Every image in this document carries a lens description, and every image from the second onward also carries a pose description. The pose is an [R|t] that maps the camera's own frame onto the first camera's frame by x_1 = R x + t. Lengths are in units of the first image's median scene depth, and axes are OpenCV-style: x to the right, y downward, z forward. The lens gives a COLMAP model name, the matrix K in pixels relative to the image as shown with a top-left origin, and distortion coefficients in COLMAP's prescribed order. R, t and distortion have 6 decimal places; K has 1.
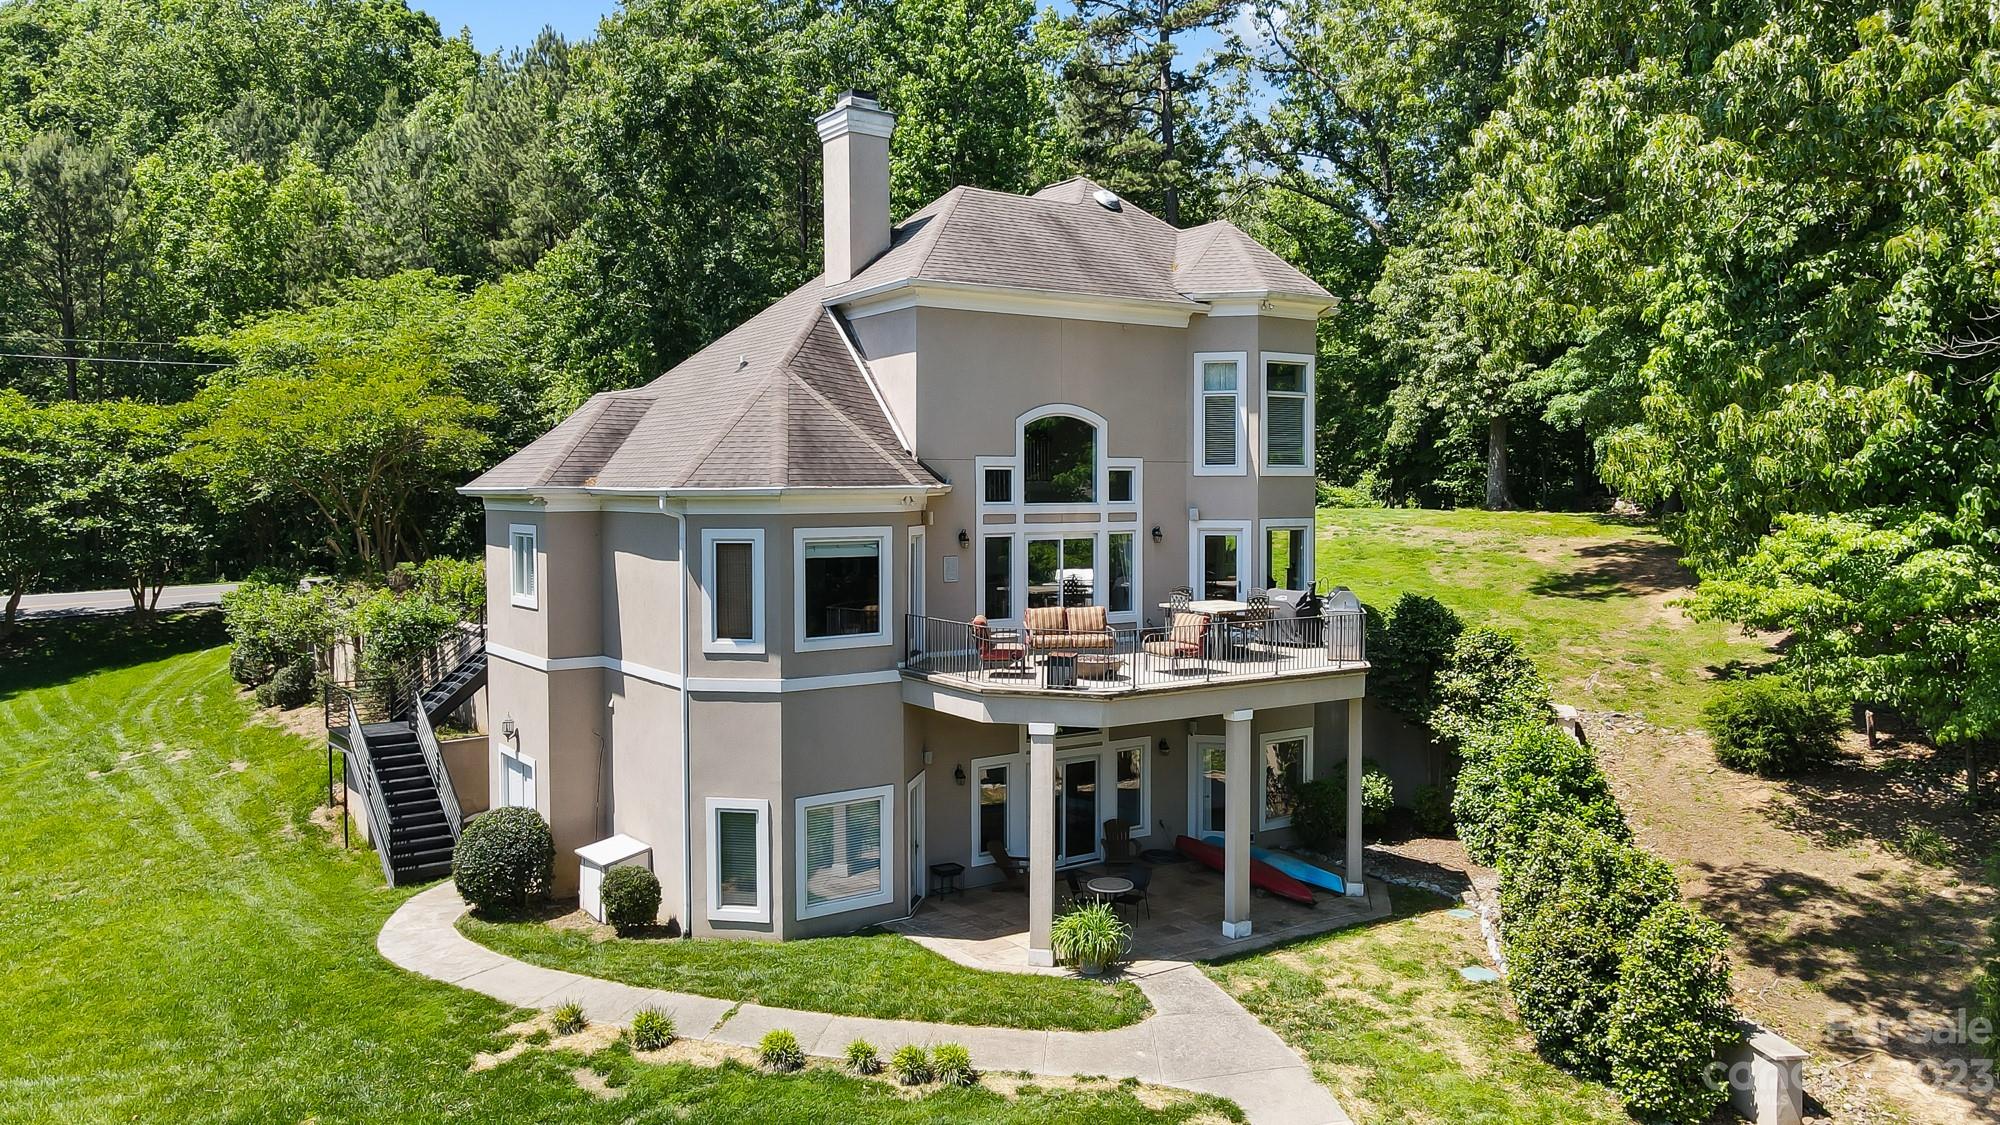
lens RADIAL K [[1454.2, 0, 989.4], [0, 1454.2, 546.7], [0, 0, 1]] dist [0.025407, -0.002935]
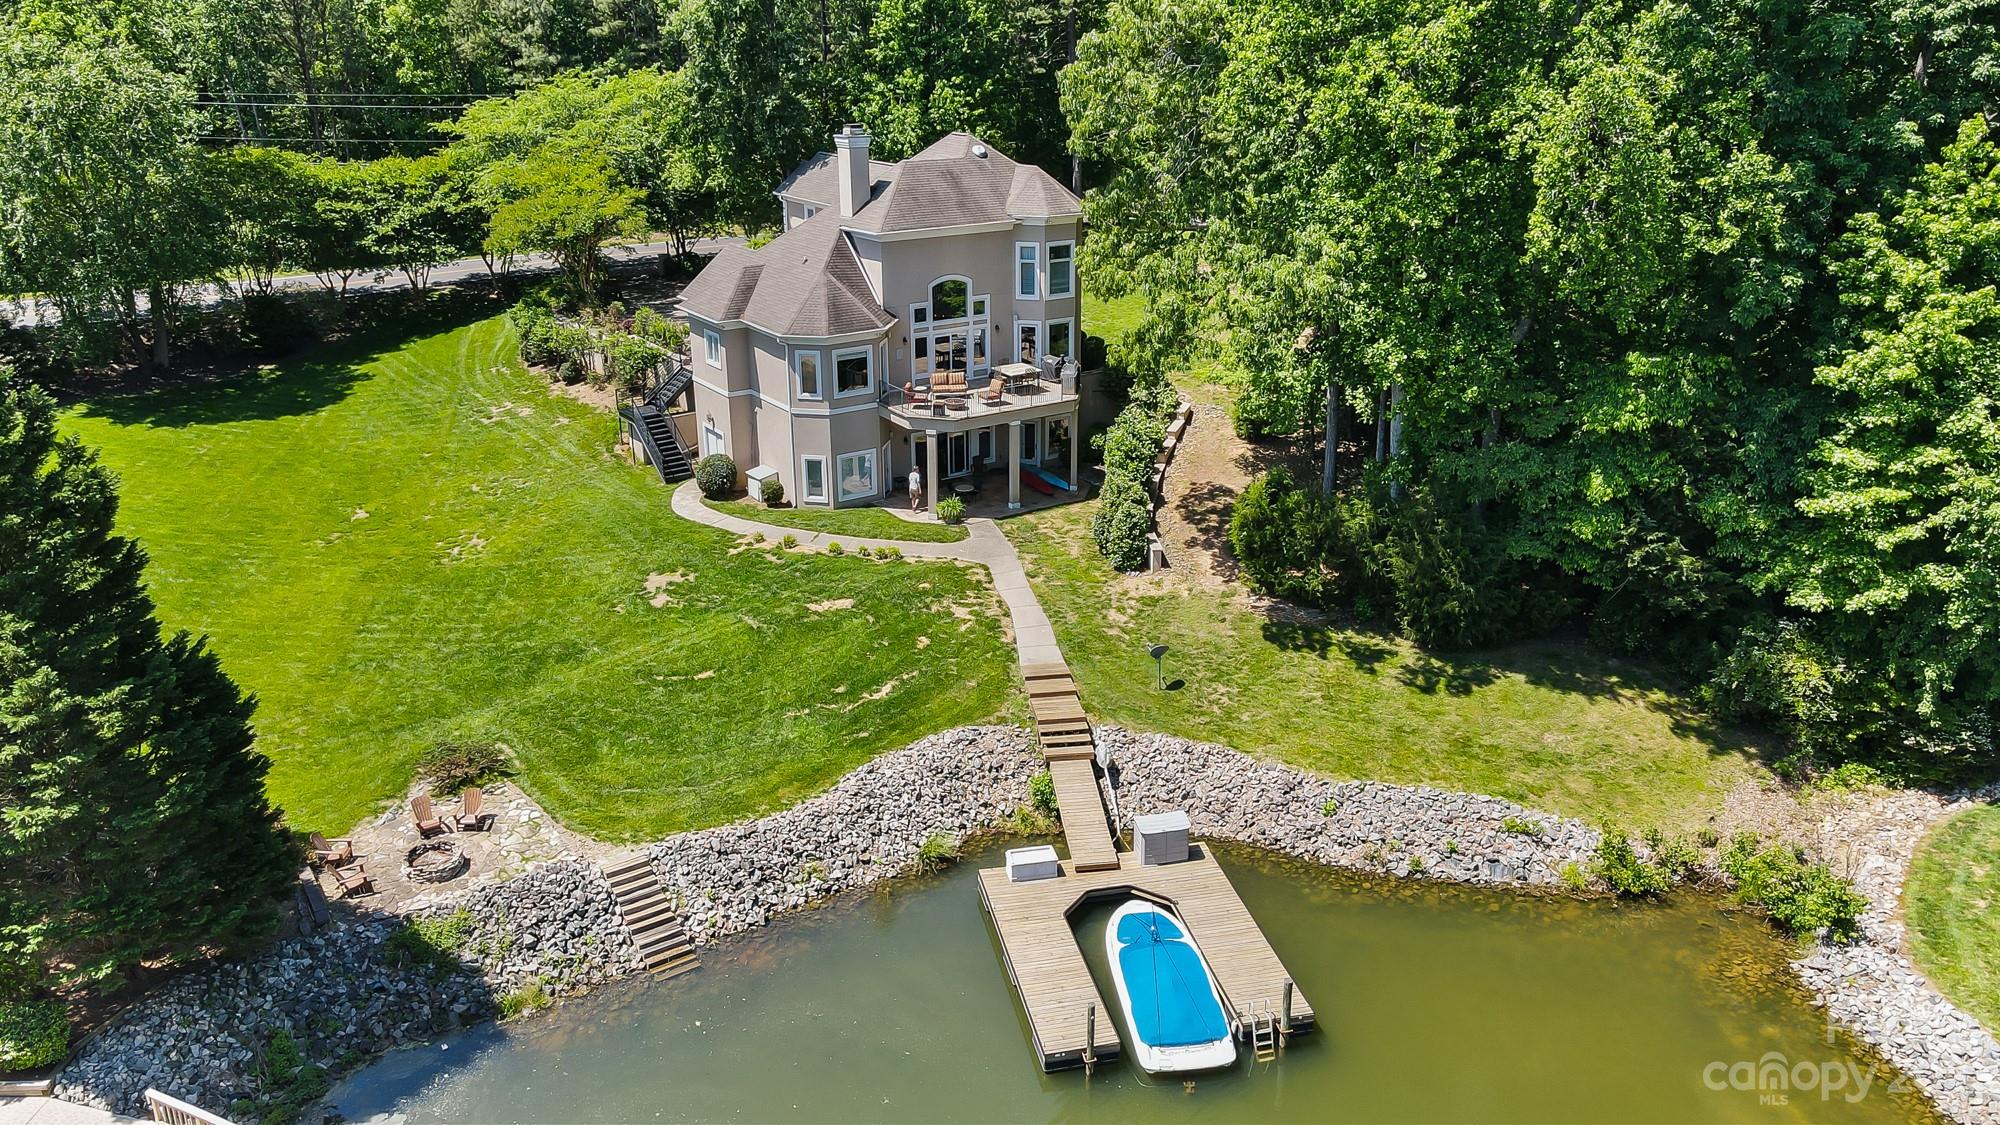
lens RADIAL K [[1454.2, 0, 989.4], [0, 1454.2, 546.7], [0, 0, 1]] dist [0.025407, -0.002935]
pose [[0.999794, 0.004371, -0.019825, 0.192036], [0.001949, 0.951364, 0.308063, -0.477069], [0.020207, -0.308038, 0.951159, -1.516053]]
